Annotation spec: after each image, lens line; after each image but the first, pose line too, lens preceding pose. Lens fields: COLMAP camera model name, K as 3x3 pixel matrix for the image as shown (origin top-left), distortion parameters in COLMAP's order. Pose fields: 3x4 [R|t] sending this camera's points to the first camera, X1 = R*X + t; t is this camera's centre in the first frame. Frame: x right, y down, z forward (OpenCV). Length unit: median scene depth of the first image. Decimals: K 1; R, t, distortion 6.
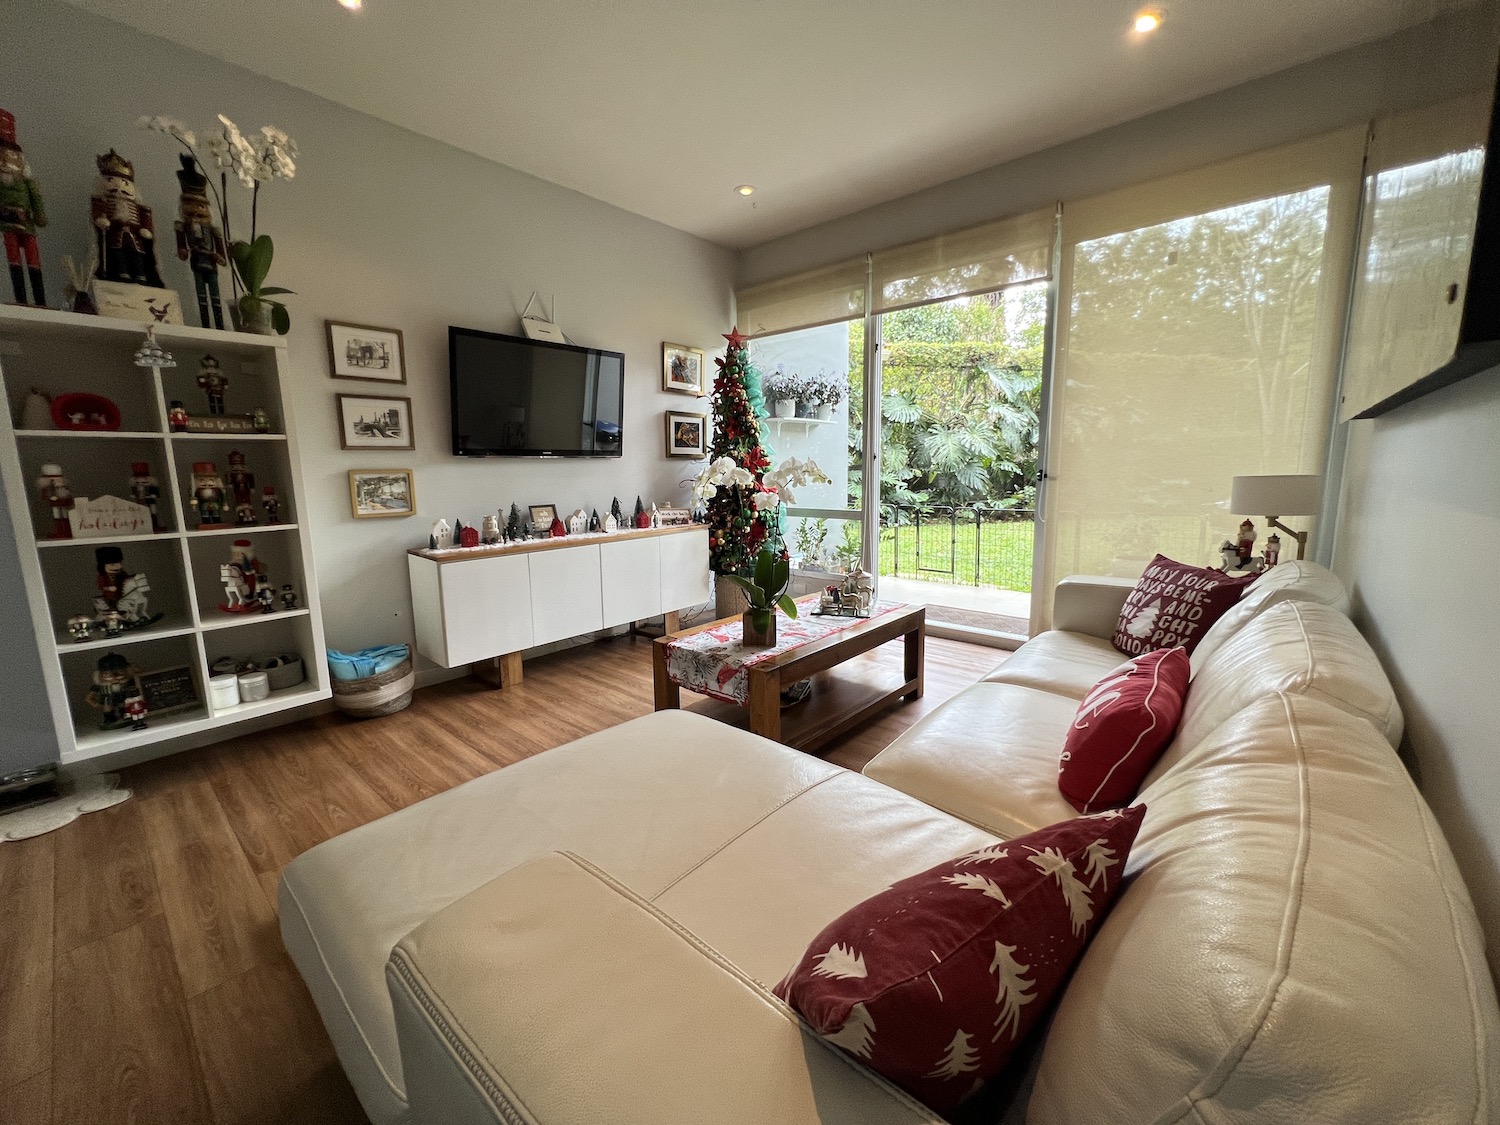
lens RADIAL K [[605.5, 0, 747.9], [0, 605.5, 560.7], [0, 0, 1]] dist [0.000707, 0.000134]
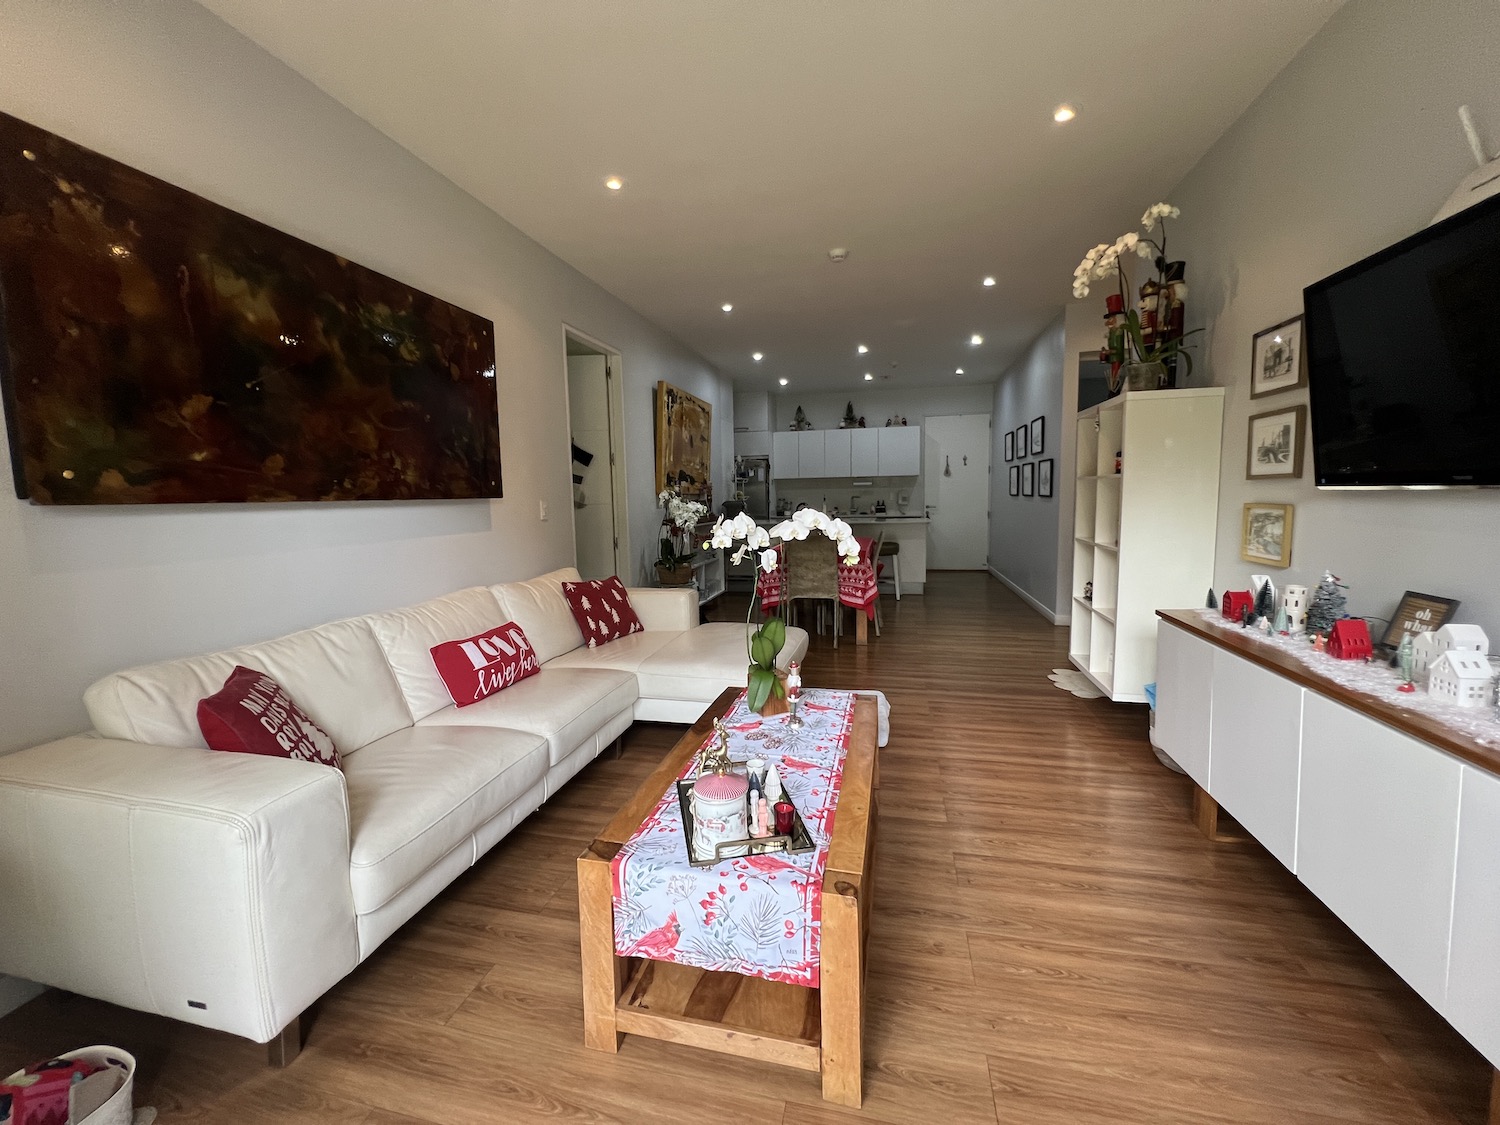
lens RADIAL K [[605.5, 0, 750.1], [0, 605.5, 555.8], [0, 0, 1]] dist [0.000707, 0.000134]
pose [[-0.883123, 0.080781, -0.462134, 0.095199], [-0.039168, 0.968929, 0.244218, -0.065716], [0.467503, 0.233775, -0.852520, 0.359431]]
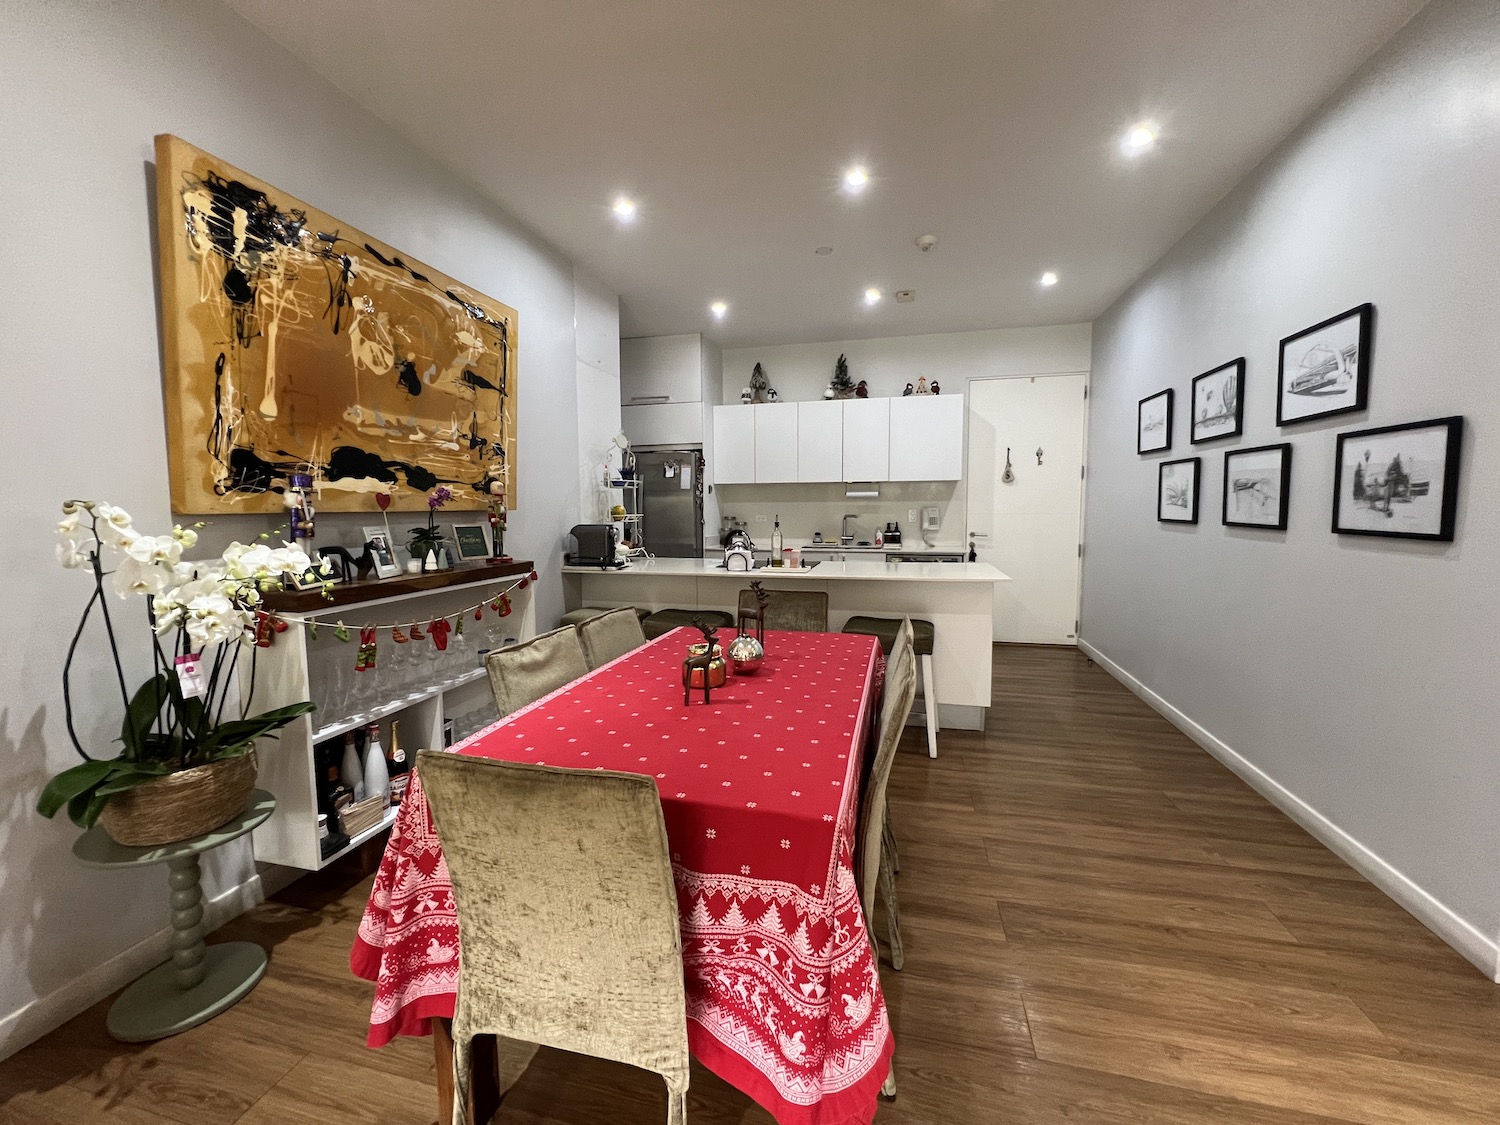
lens RADIAL K [[605.5, 0, 751.5], [0, 605.5, 553.9], [0, 0, 1]] dist [0.000707, 0.000134]
pose [[-0.888905, 0.058236, -0.454375, -0.125386], [-0.052265, 0.972516, 0.226892, -0.024364], [0.455101, 0.225434, -0.861431, 0.095411]]
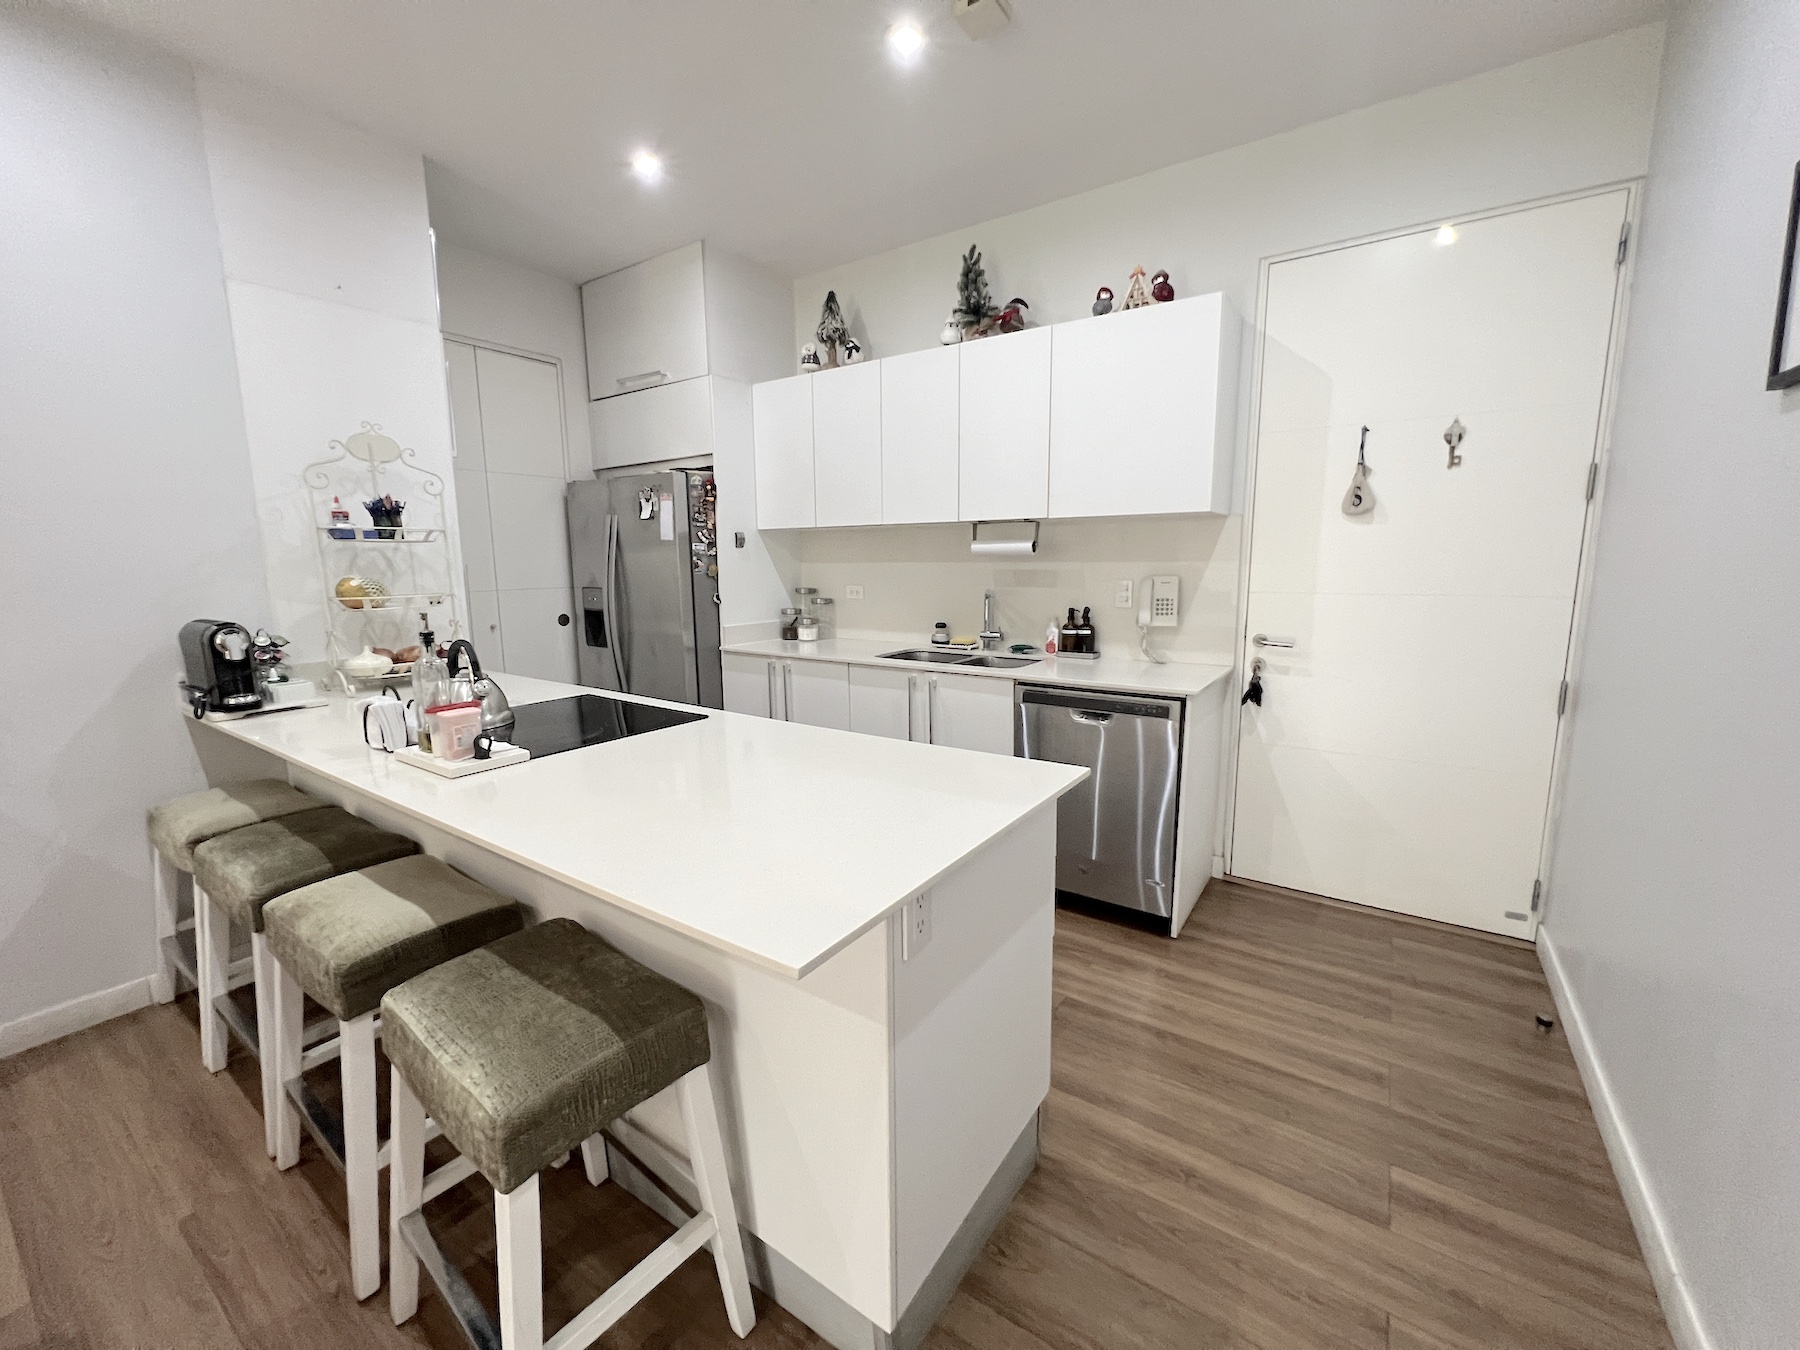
lens RADIAL K [[716.7, 0, 909.2], [0, 716.7, 667.2], [0, 0, 1]] dist [-0.009178, 0.000036]
pose [[-0.992321, 0.042235, -0.116257, -0.354825], [0.004770, 0.952265, 0.305236, -0.005035], [0.123599, 0.302337, -0.945154, -0.026644]]
